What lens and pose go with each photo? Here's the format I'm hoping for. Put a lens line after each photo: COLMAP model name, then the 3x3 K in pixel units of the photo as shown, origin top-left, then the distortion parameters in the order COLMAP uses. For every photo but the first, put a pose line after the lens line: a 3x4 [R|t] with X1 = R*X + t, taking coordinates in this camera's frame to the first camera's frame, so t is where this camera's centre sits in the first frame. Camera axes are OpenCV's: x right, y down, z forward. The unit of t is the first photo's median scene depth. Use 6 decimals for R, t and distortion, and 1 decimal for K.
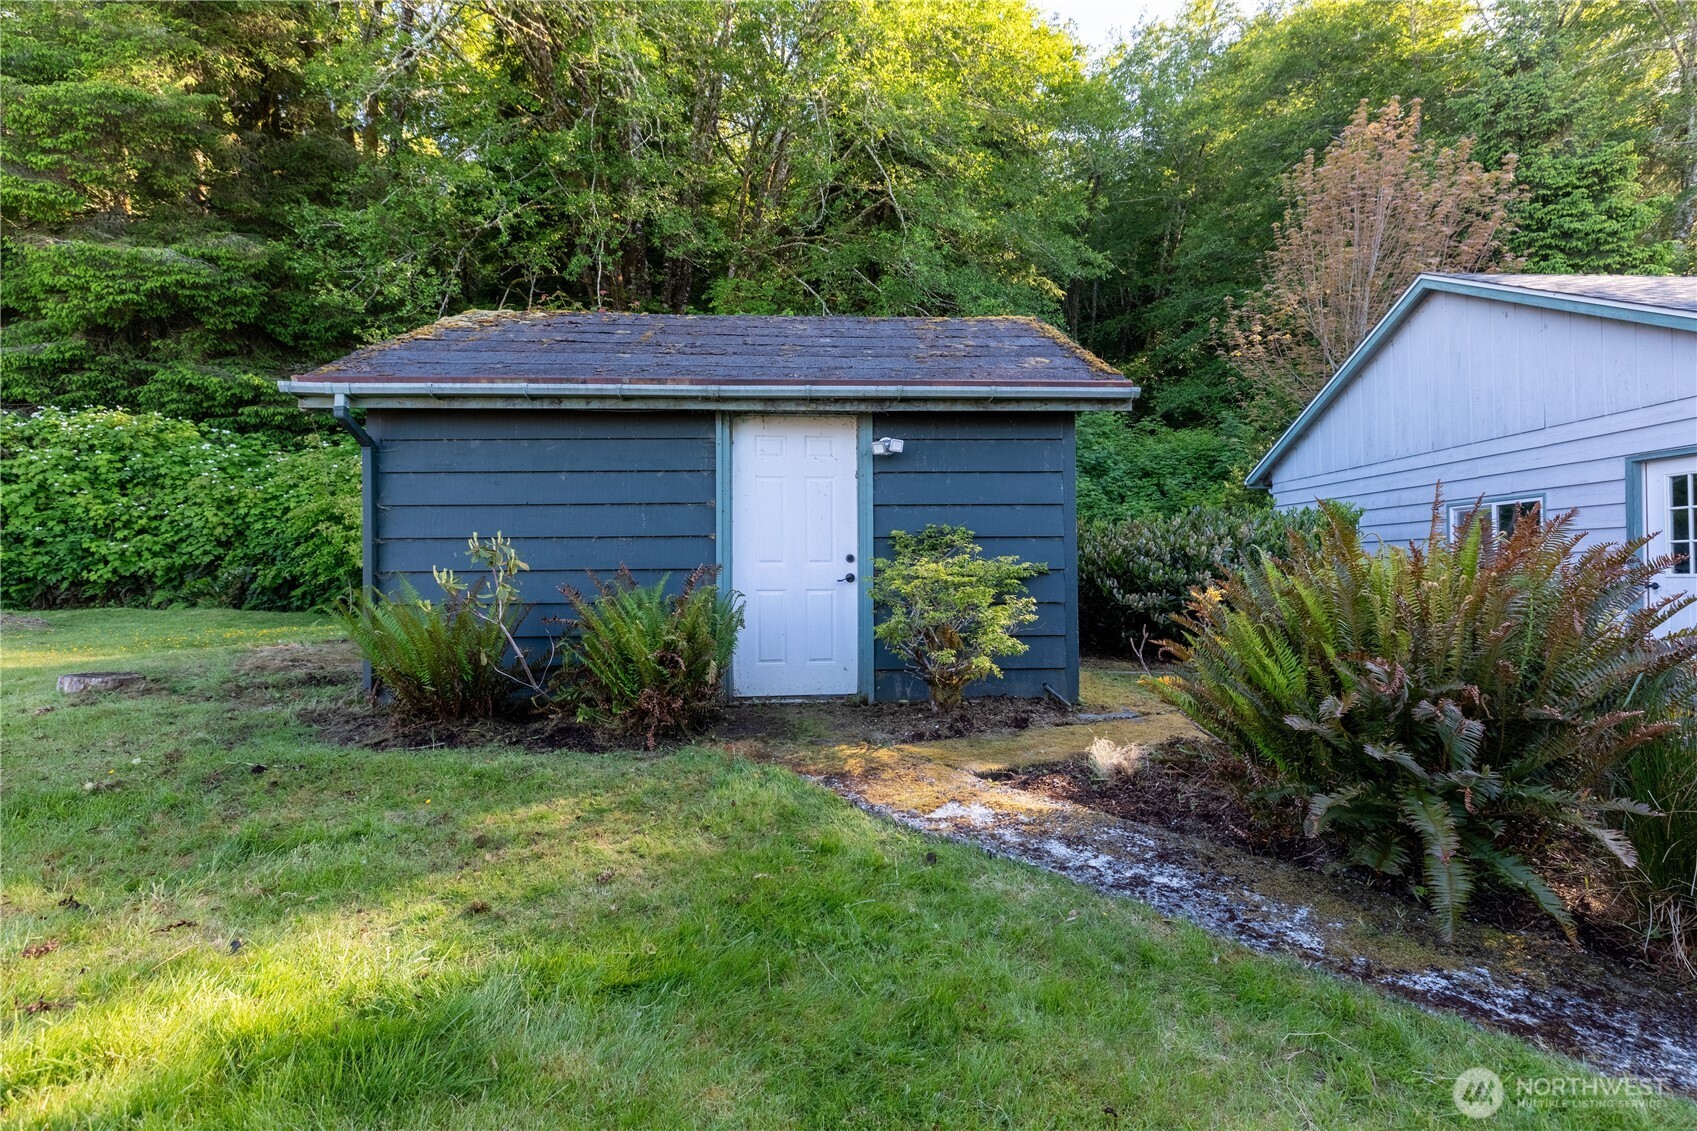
lens RADIAL K [[770.1, 0, 837.8], [0, 770.1, 565.8], [0, 0, 1]] dist [0.002116, 0.000084]
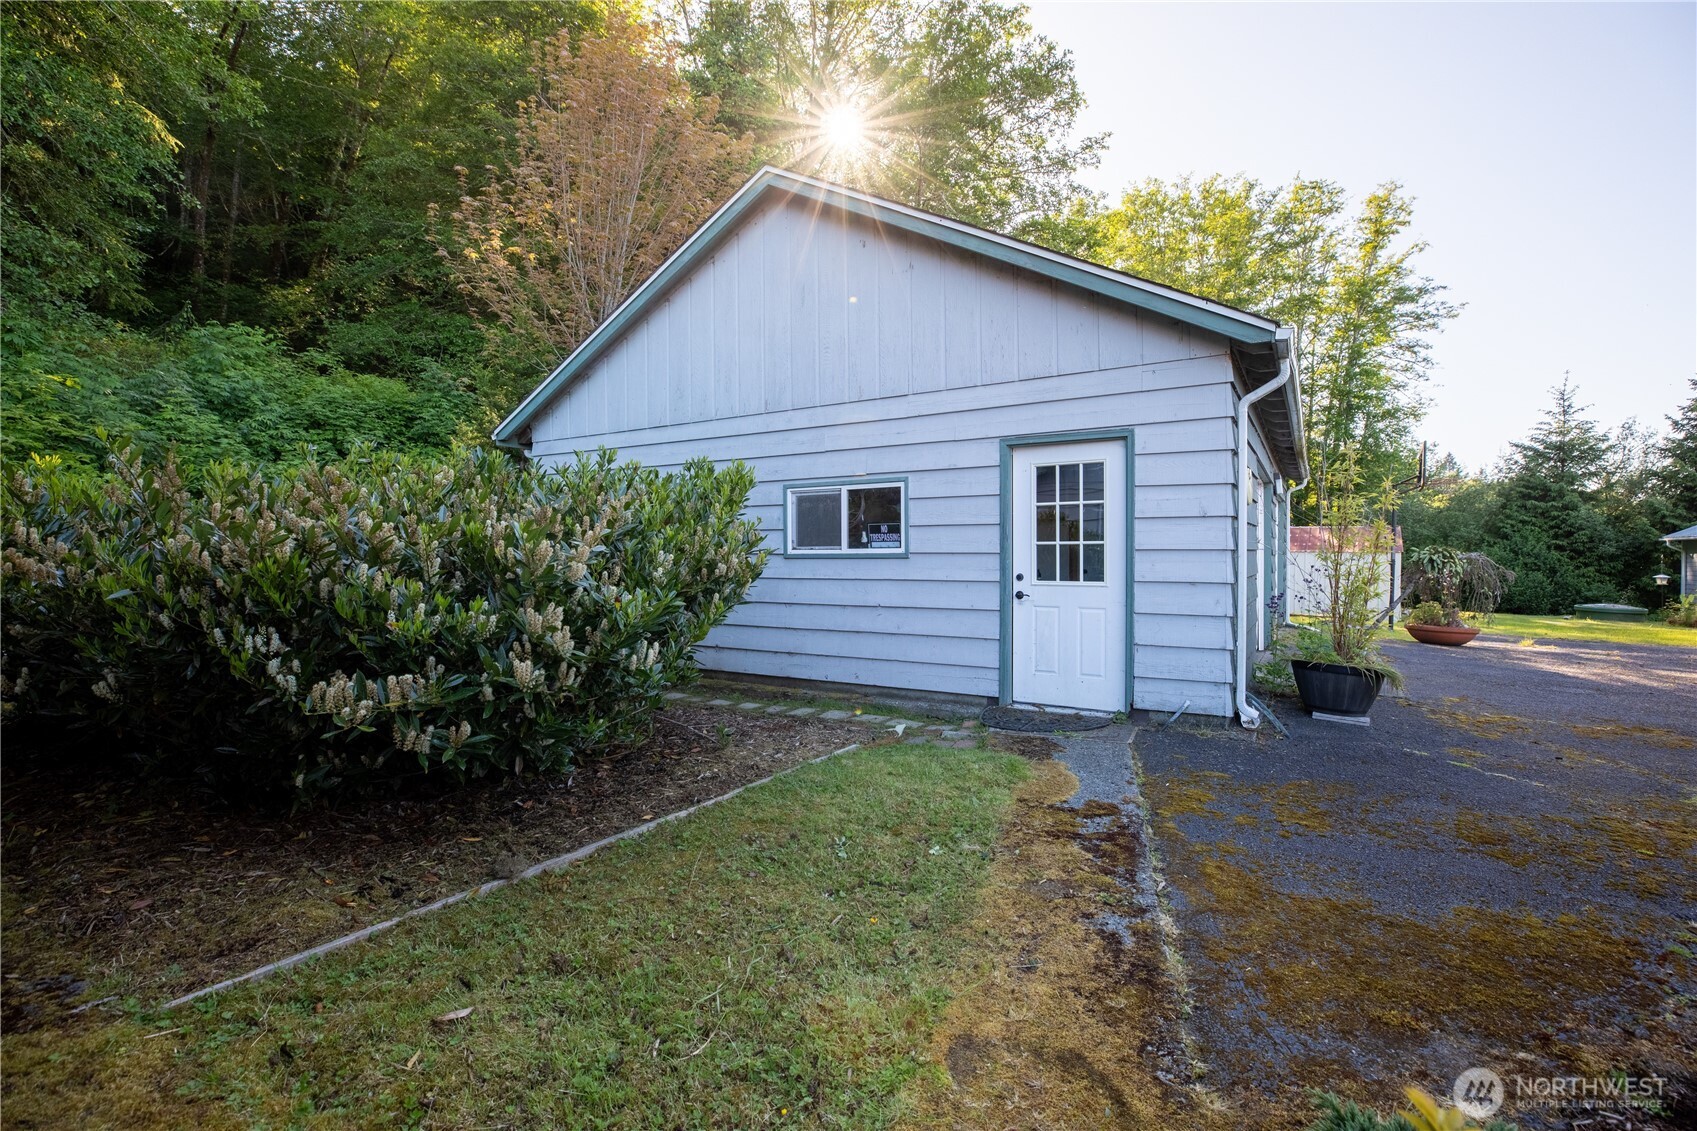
lens RADIAL K [[770.1, 0, 842.5], [0, 770.1, 547.4], [0, 0, 1]] dist [0.002116, 0.000084]
pose [[0.547882, 0.003081, 0.836550, 0.198666], [-0.006209, 0.999981, 0.000383, -0.019855], [-0.836532, -0.005404, 0.547891, 0.564121]]
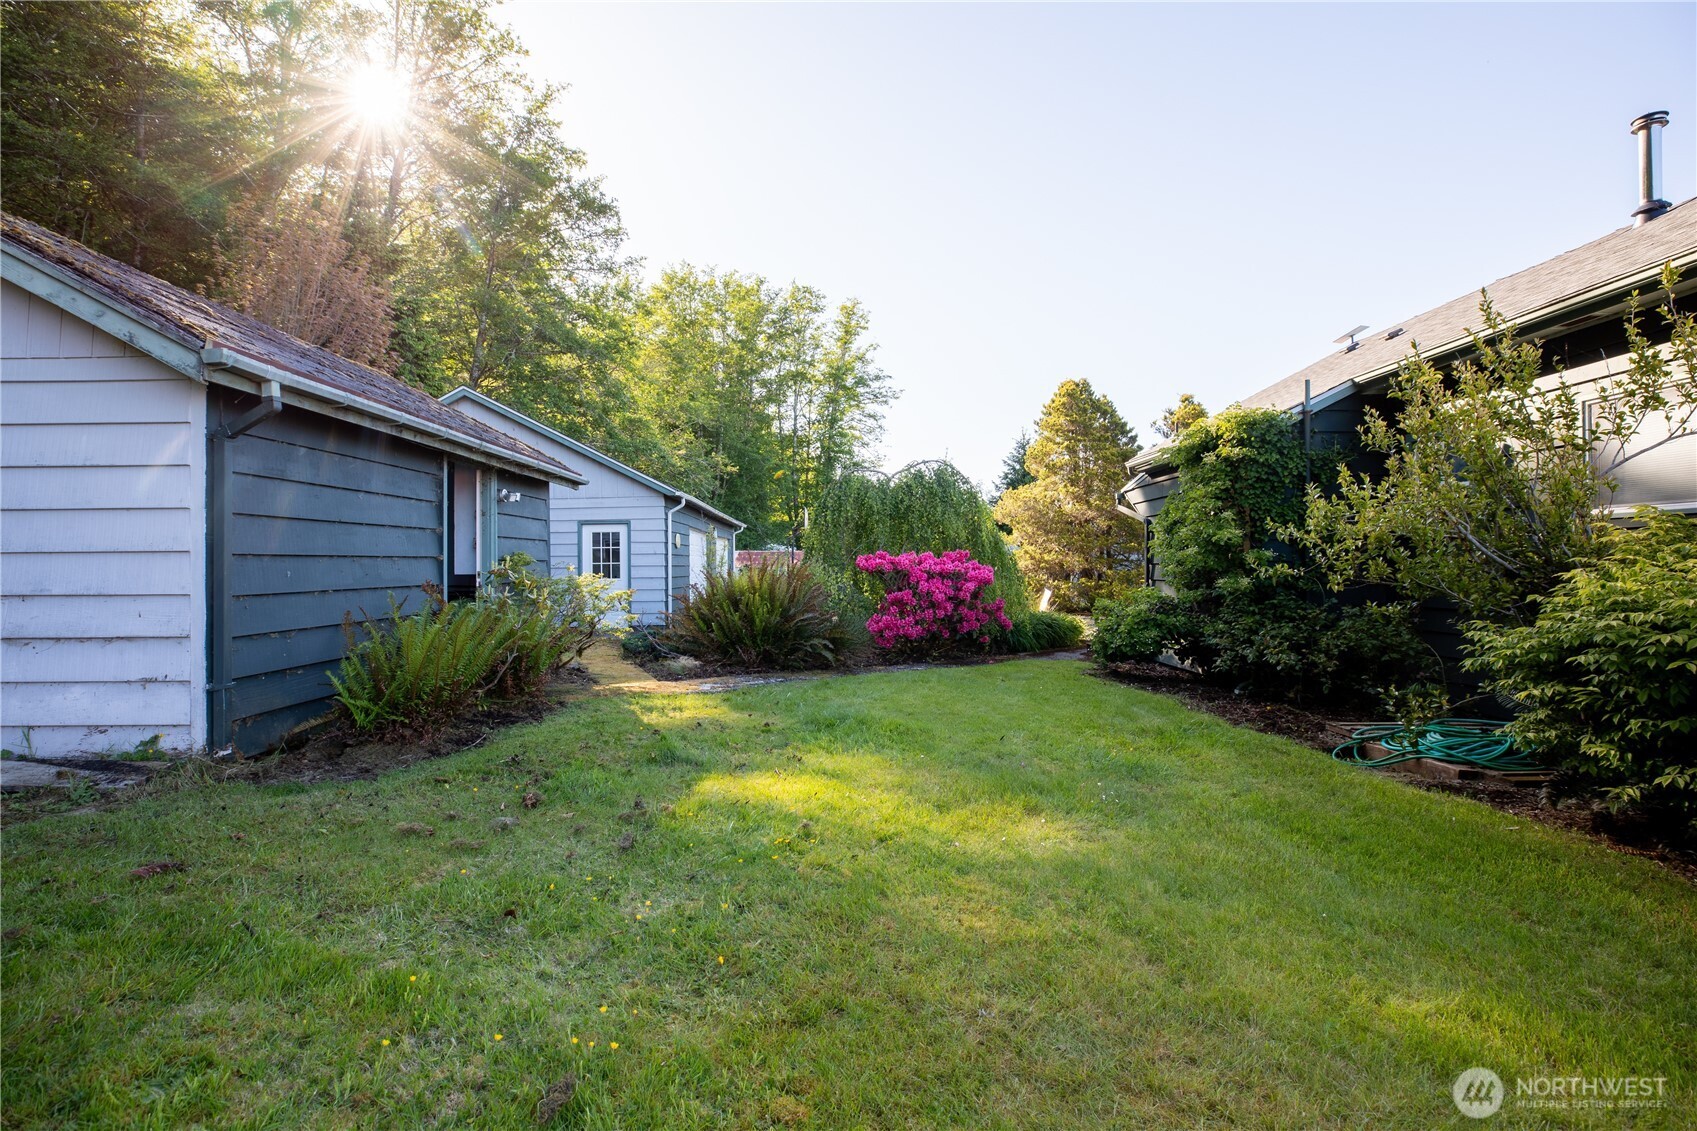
lens RADIAL K [[770.1, 0, 863.2], [0, 770.1, 555.0], [0, 0, 1]] dist [0.002116, 0.000084]
pose [[-0.014608, 0.015609, 0.999771, -0.815238], [-0.009167, 0.999834, -0.015744, -0.021516], [-0.999851, -0.009394, -0.014462, 0.231177]]
